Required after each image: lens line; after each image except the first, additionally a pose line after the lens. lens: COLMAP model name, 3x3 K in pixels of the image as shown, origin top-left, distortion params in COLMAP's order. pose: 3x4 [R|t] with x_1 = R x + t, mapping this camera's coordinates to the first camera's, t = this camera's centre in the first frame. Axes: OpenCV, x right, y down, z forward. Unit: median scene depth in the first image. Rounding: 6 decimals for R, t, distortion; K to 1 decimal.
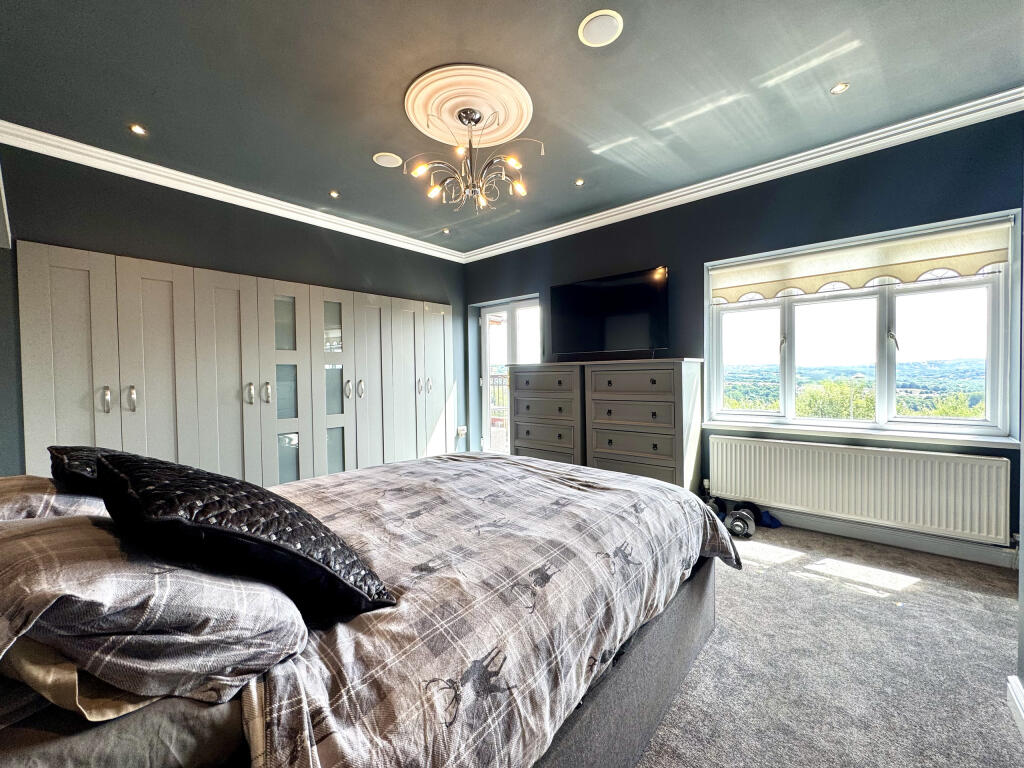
lens RADIAL K [[408.8, 0, 514.5], [0, 408.8, 382.8], [0, 0, 1]] dist [-0.002551, -0.000572]
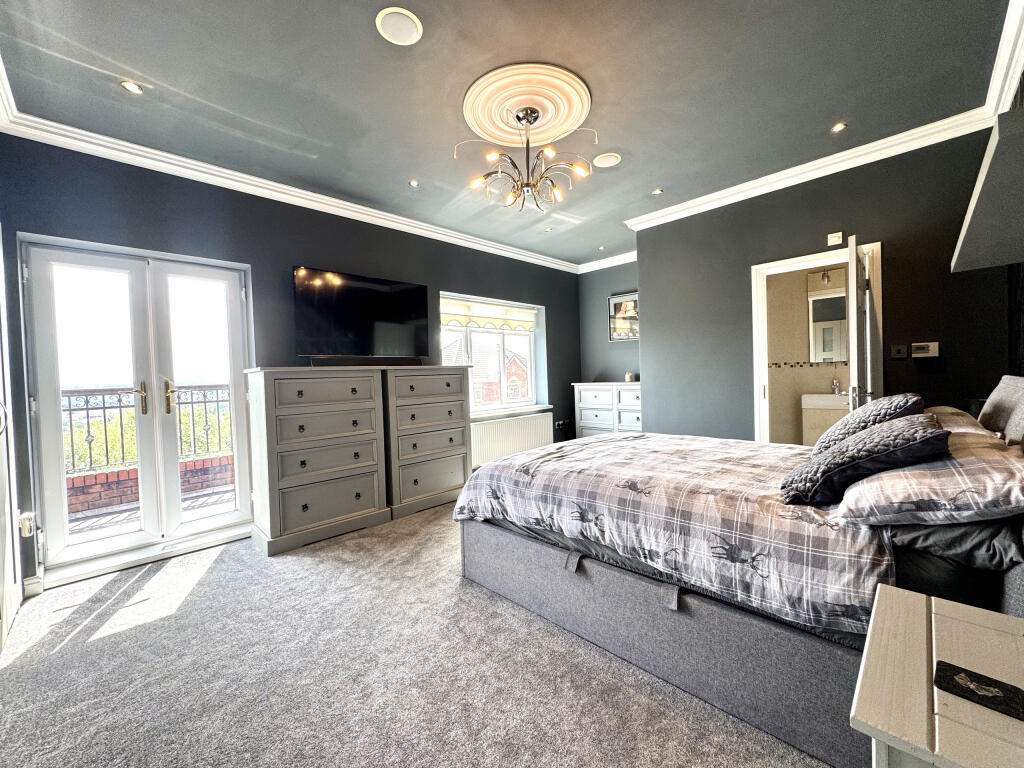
lens RADIAL K [[408.8, 0, 511.8], [0, 408.8, 385.4], [0, 0, 1]] dist [-0.002551, -0.000572]
pose [[0.091267, -0.011474, 0.995760, -0.753894], [0.052907, 0.998577, 0.006658, 0.000635], [-0.994420, 0.052075, 0.091744, 0.659730]]
